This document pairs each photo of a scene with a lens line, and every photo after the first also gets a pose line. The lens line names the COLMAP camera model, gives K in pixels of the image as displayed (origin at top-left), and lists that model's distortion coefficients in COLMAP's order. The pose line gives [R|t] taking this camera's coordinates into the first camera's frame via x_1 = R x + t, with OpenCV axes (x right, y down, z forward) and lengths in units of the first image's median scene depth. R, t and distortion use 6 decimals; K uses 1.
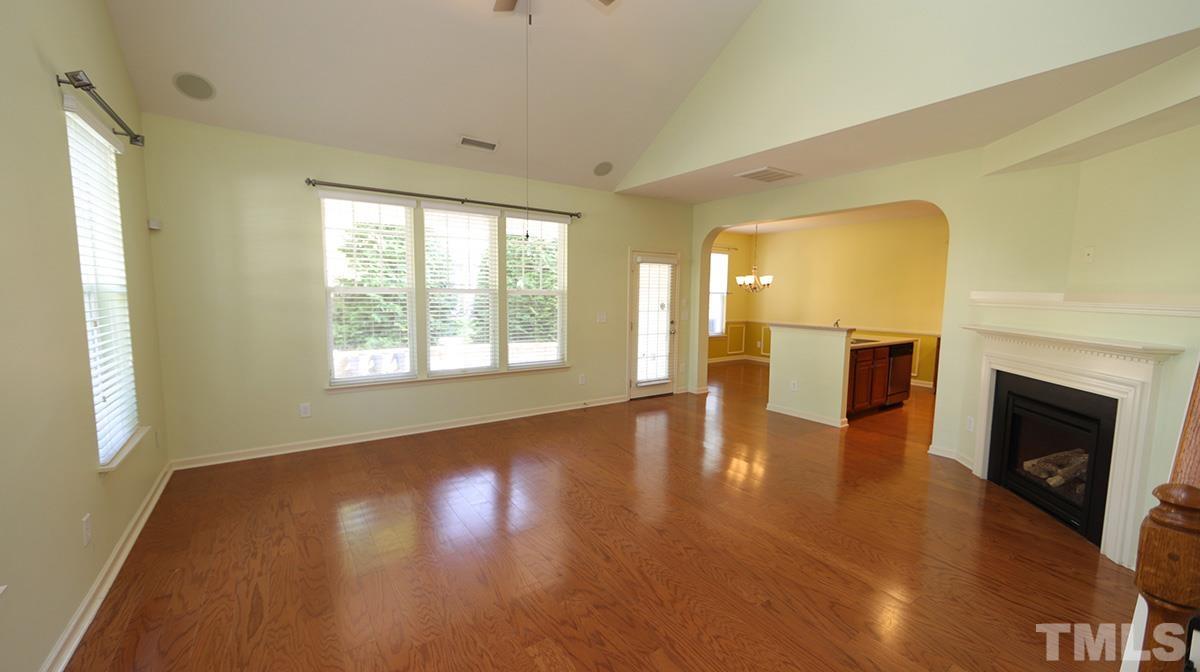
lens RADIAL K [[470.0, 0, 600.0], [0, 470.0, 336.0], [0, 0, 1]] dist [-0.000933, 0.000002]
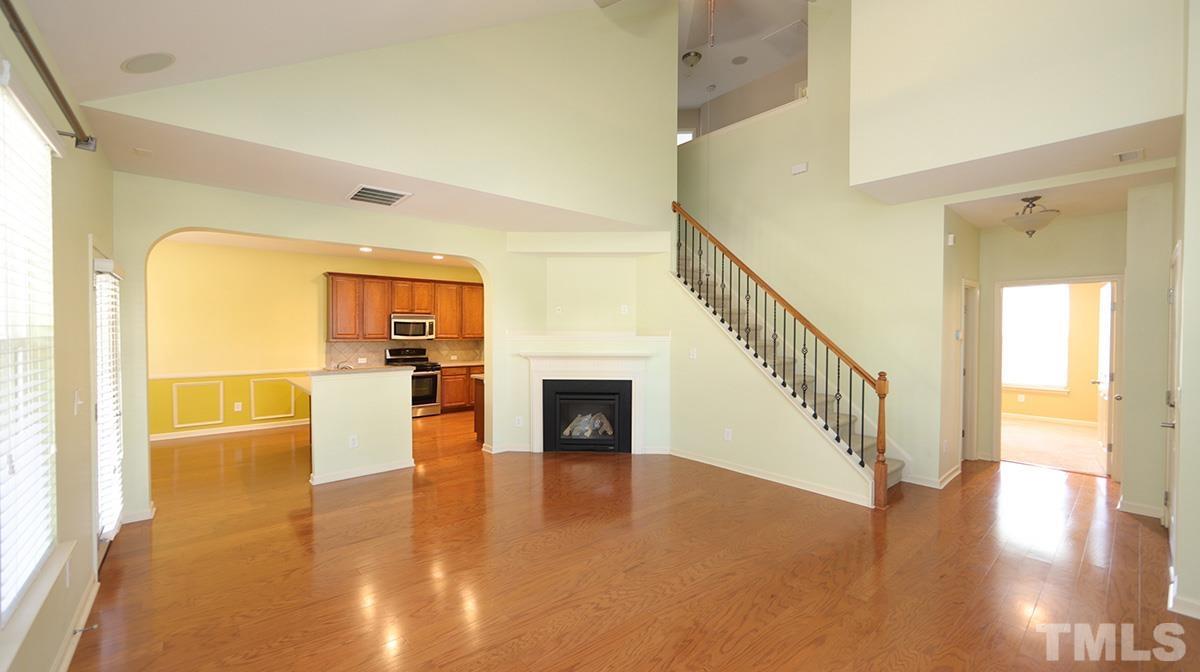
lens RADIAL K [[470.0, 0, 600.0], [0, 470.0, 336.0], [0, 0, 1]] dist [-0.000933, 0.000002]
pose [[-0.114734, -0.024891, 0.993084, -0.735340], [0.088676, 0.995439, 0.035195, -0.113282], [-0.989431, 0.092101, -0.112003, 0.966770]]
